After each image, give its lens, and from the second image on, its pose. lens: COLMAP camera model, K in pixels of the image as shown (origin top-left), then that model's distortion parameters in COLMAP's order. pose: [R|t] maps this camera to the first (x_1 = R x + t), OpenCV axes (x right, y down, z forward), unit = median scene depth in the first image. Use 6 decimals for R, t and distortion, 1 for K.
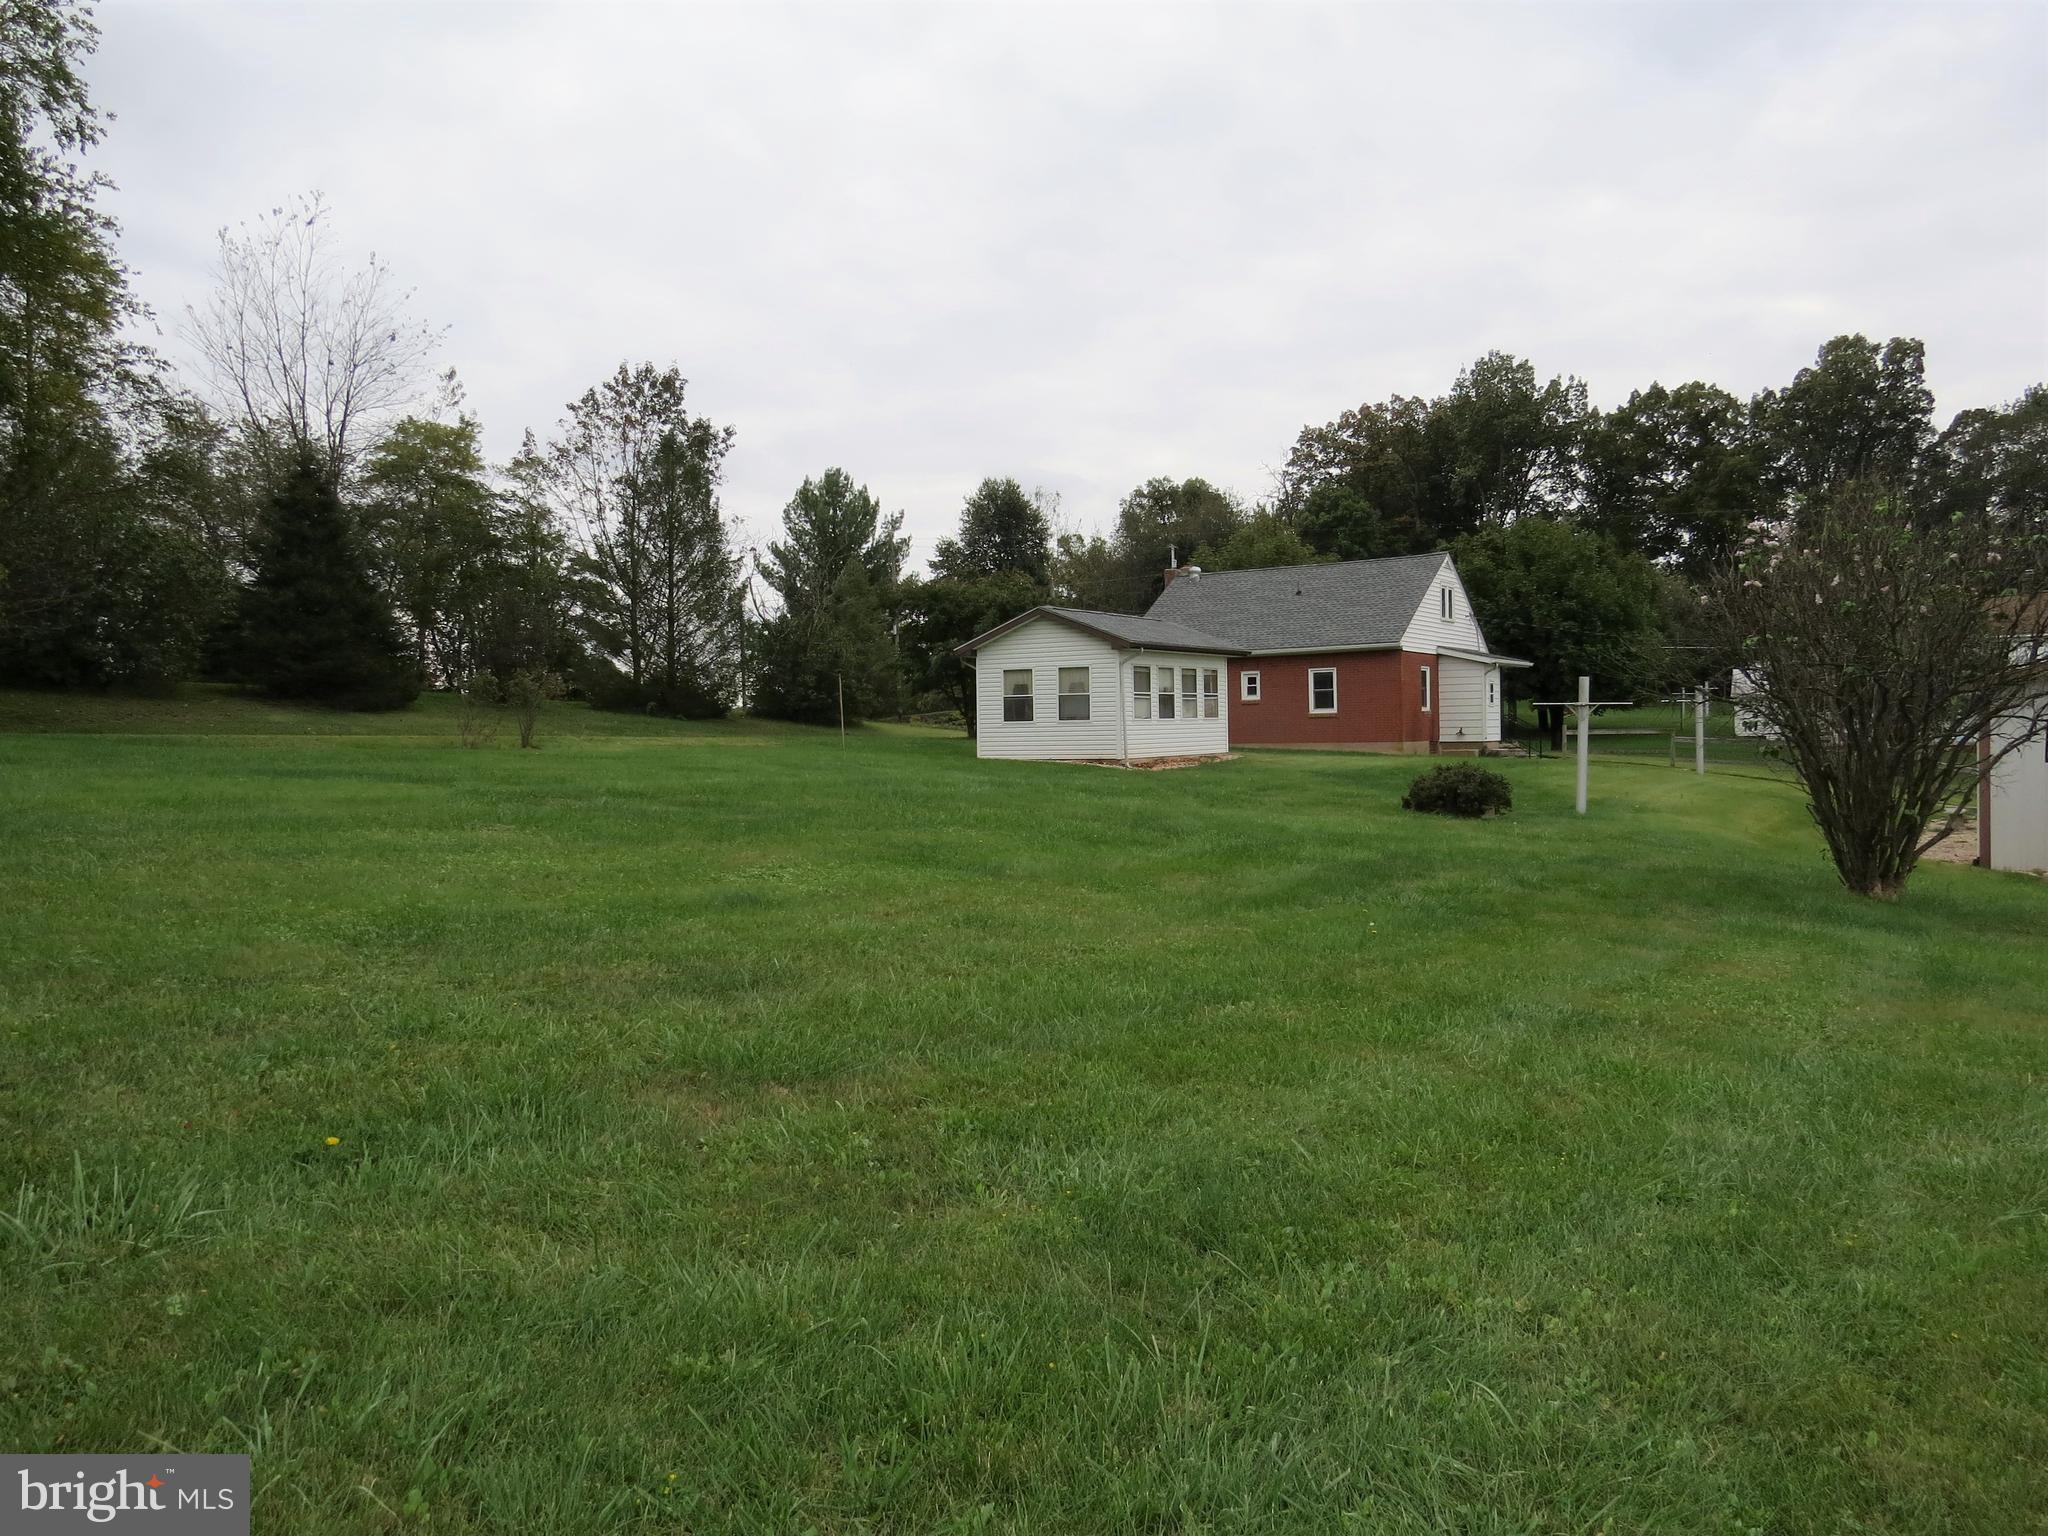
lens RADIAL K [[1448.9, 0, 1025.0], [0, 1448.9, 761.8], [0, 0, 1]] dist [-0.028232, 0.011035]
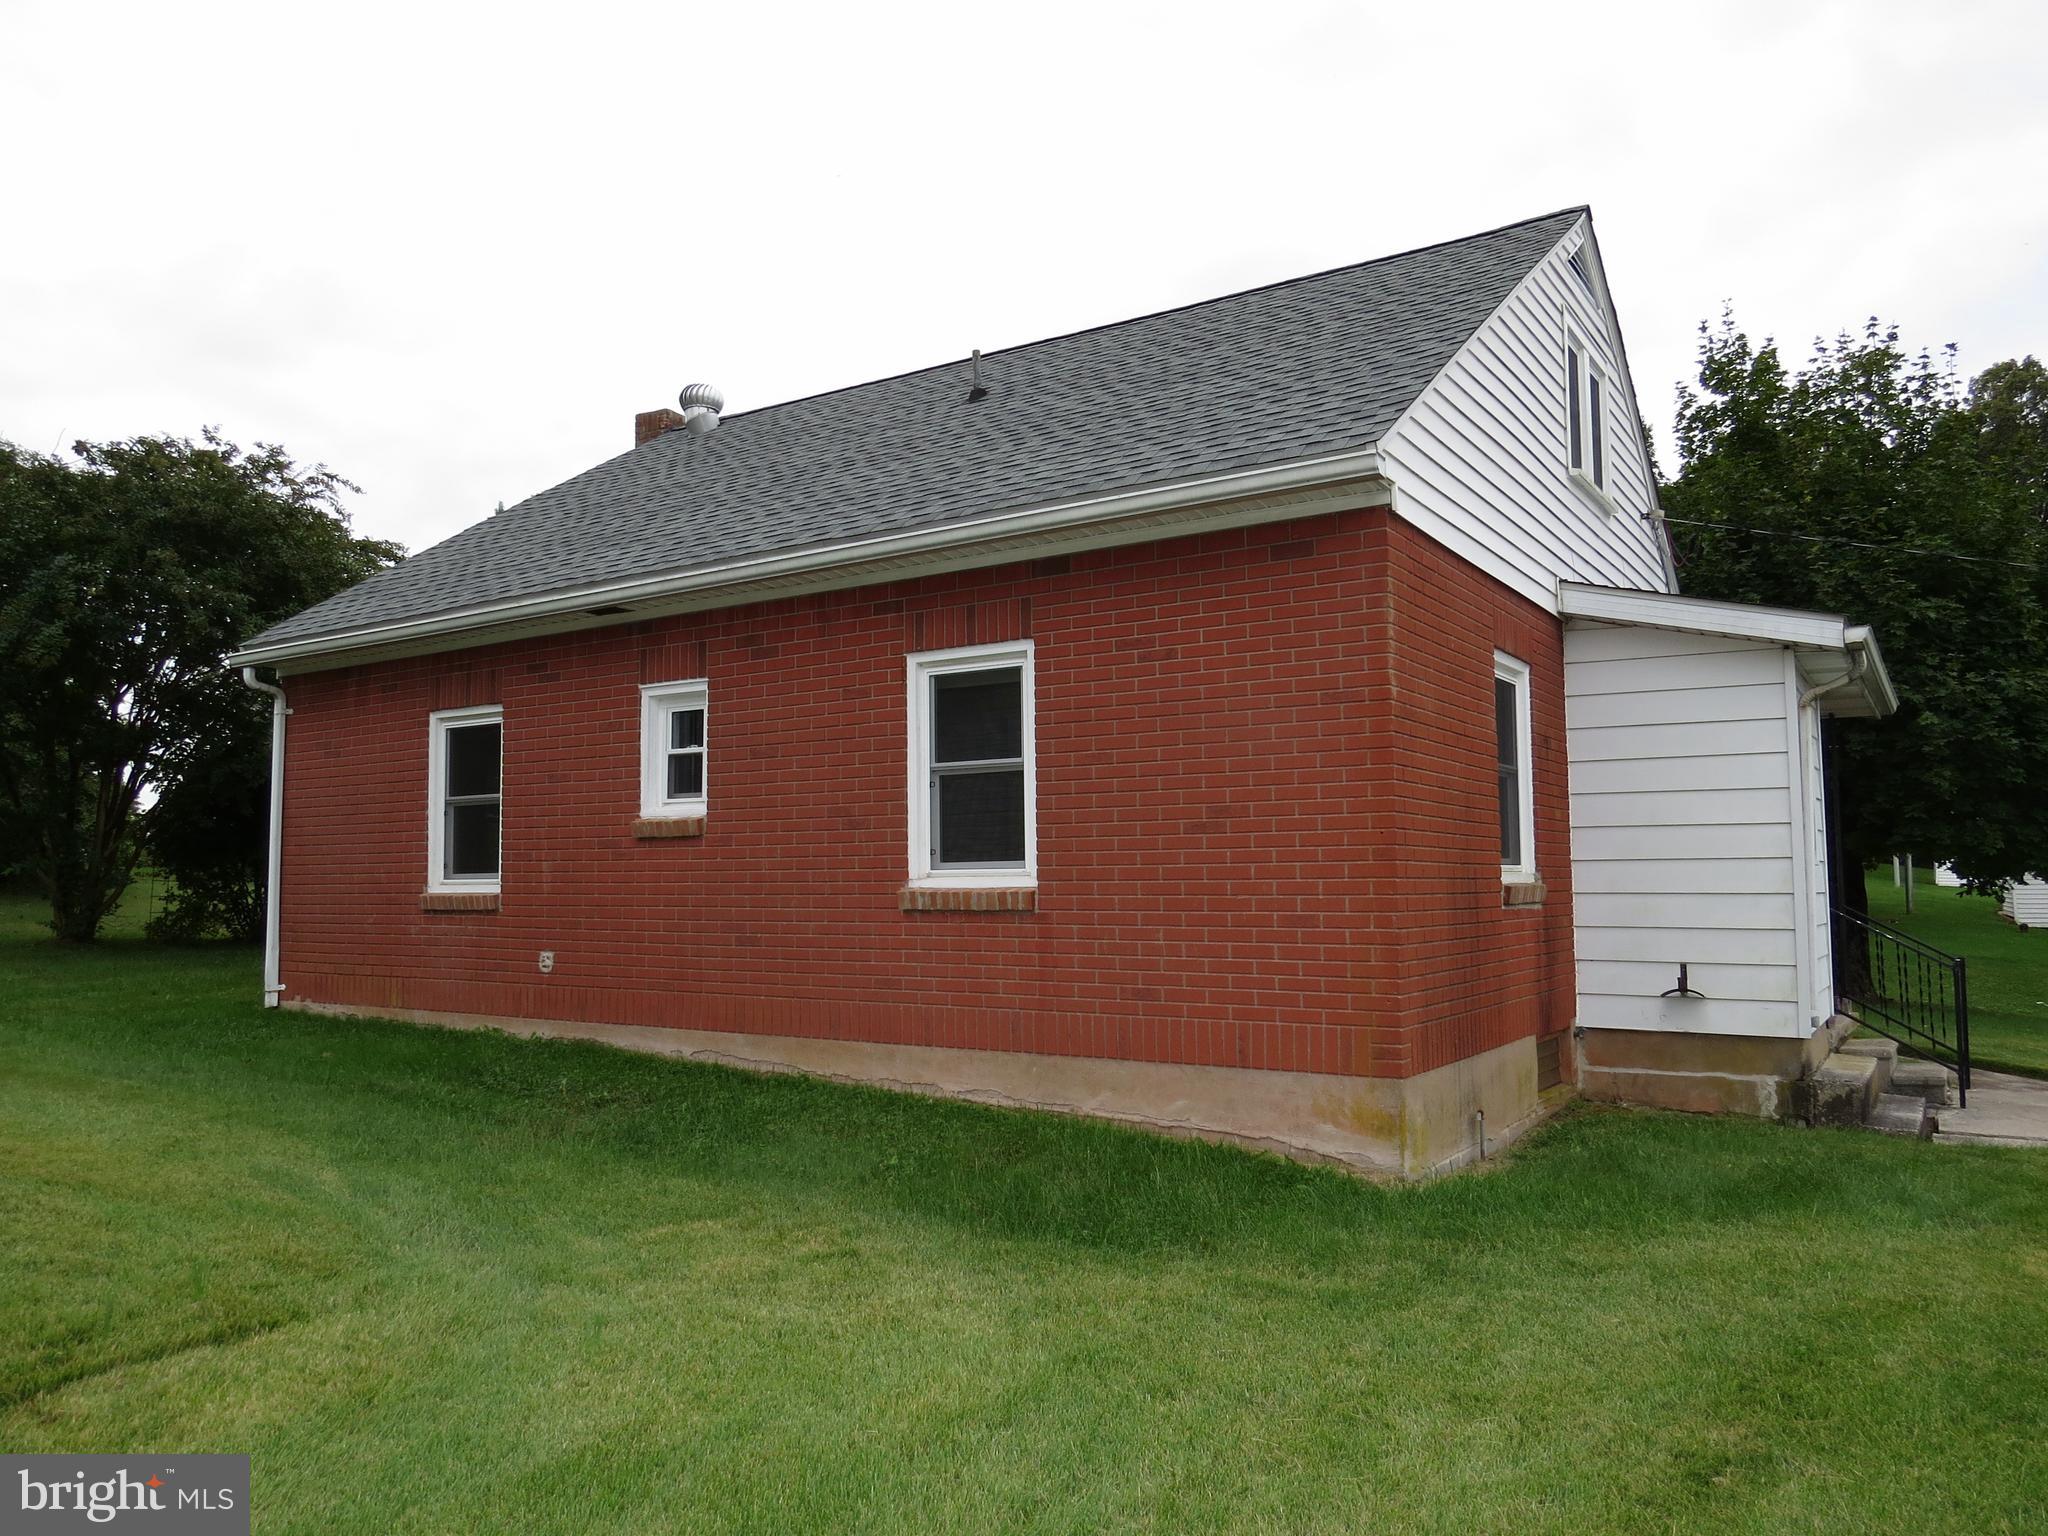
lens RADIAL K [[1448.9, 0, 1027.8], [0, 1448.9, 773.3], [0, 0, 1]] dist [-0.028232, 0.011035]
pose [[0.999884, 0.015193, 0.000673, 0.160182], [-0.015051, 0.994928, -0.099462, -0.022547], [-0.002181, 0.099440, 0.995041, 0.612169]]
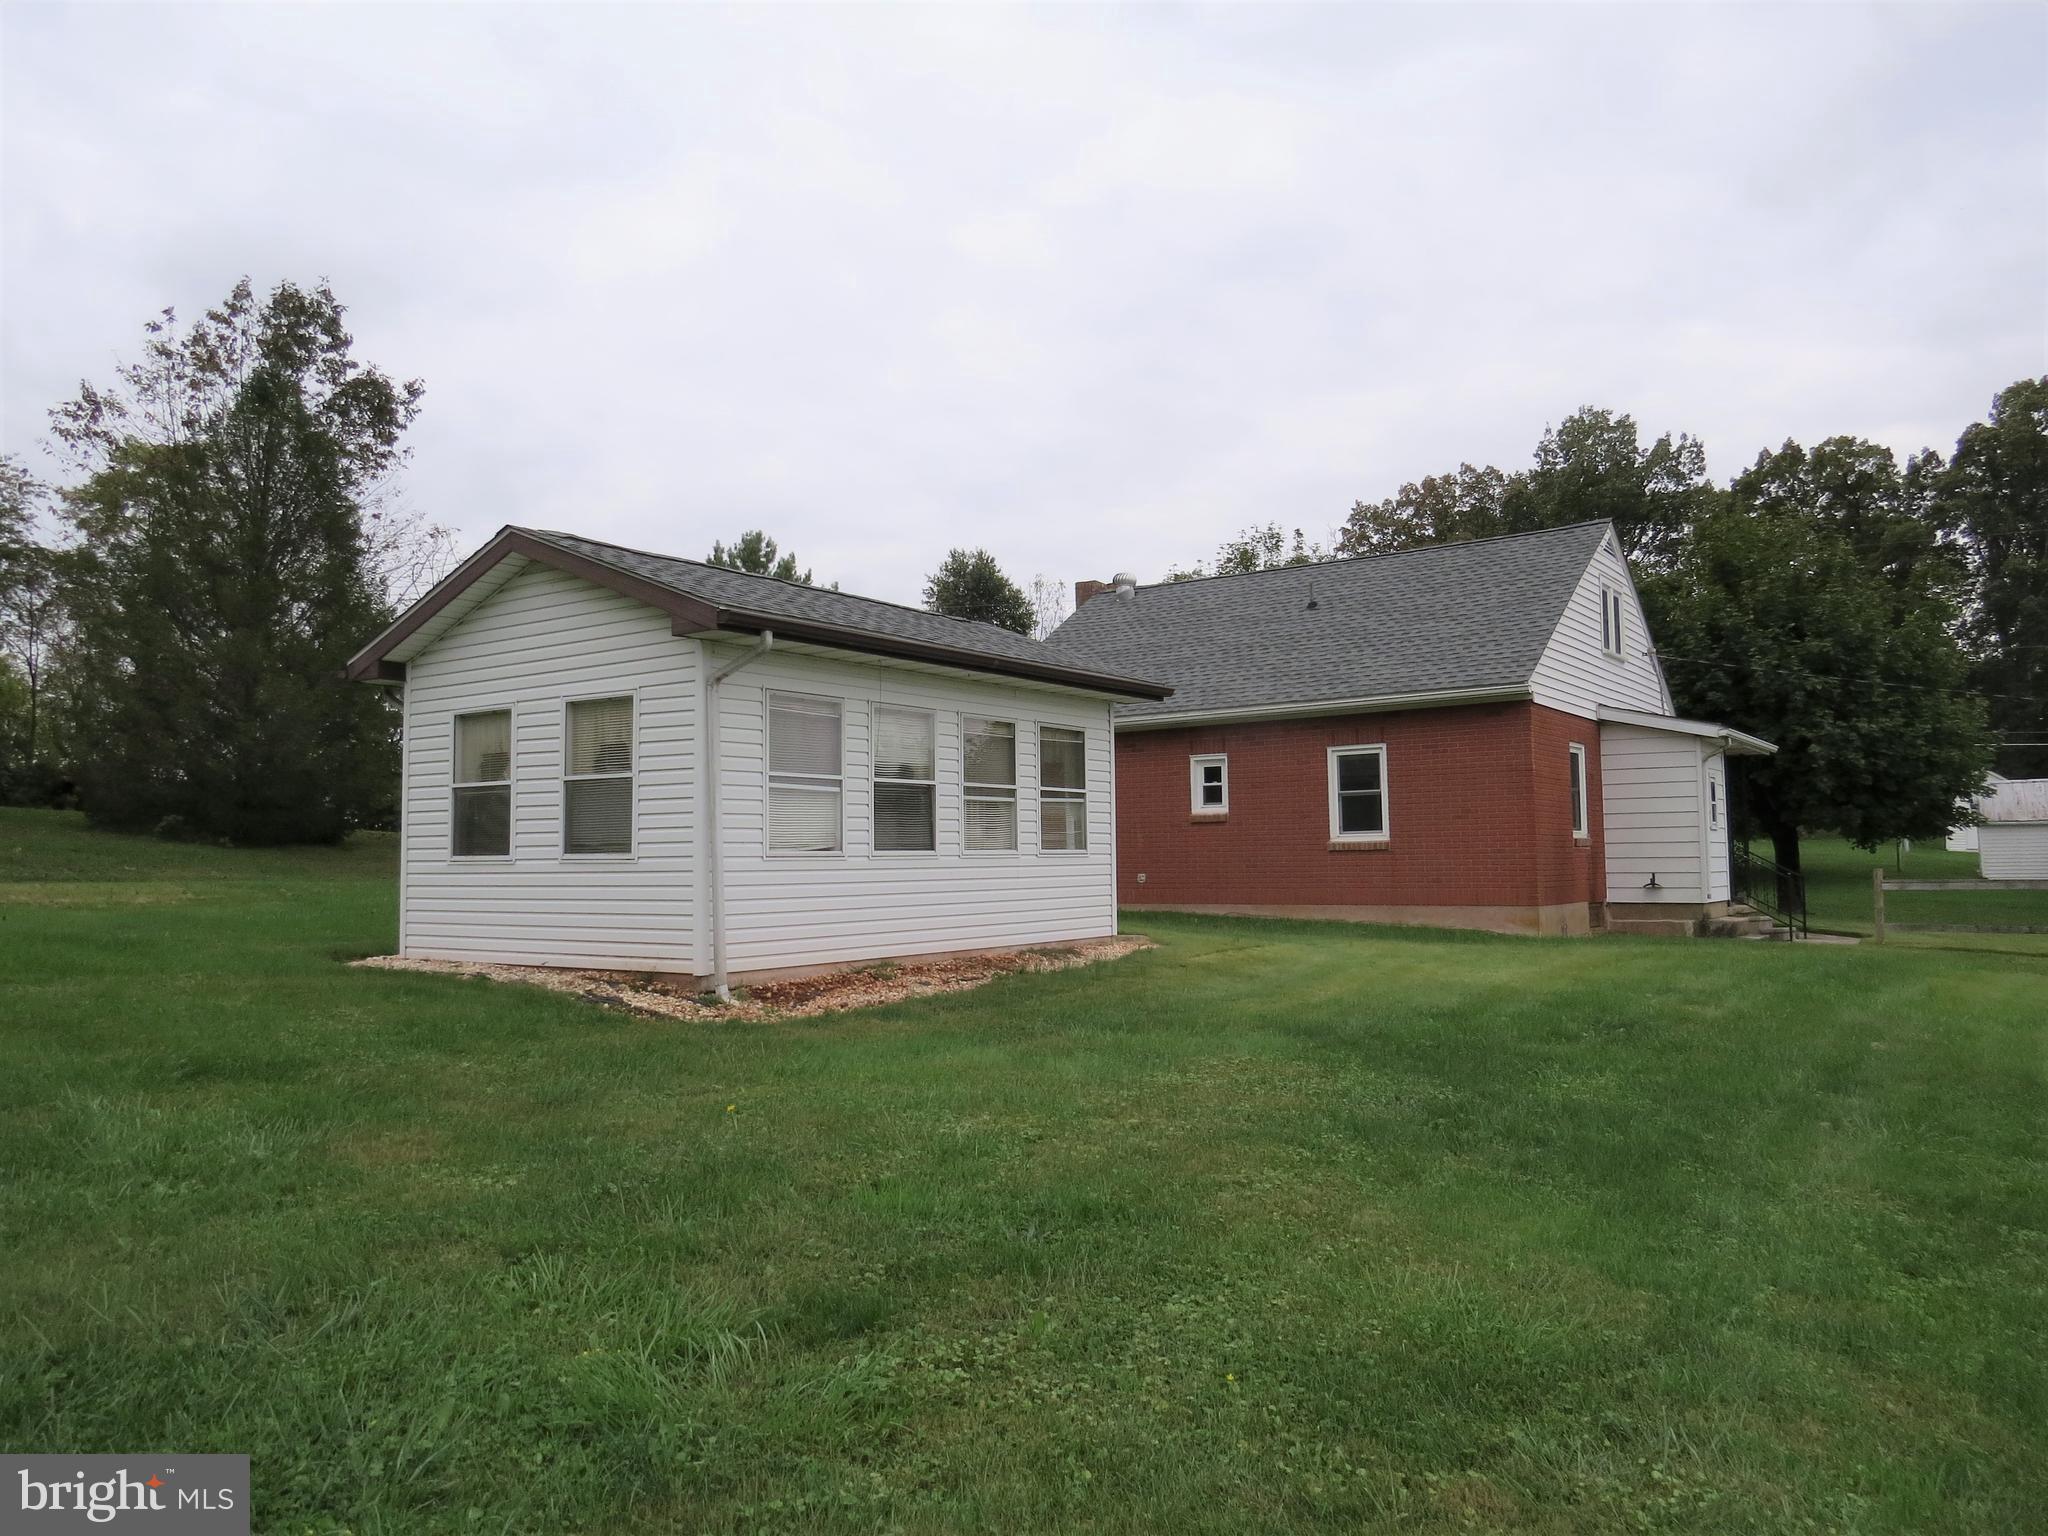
lens RADIAL K [[1448.9, 0, 1033.5], [0, 1448.9, 766.2], [0, 0, 1]] dist [-0.028232, 0.011035]
pose [[0.999288, 0.004638, -0.037430, 0.089170], [-0.007918, 0.996092, -0.087961, -0.012104], [0.036876, 0.088195, 0.995420, 0.399504]]
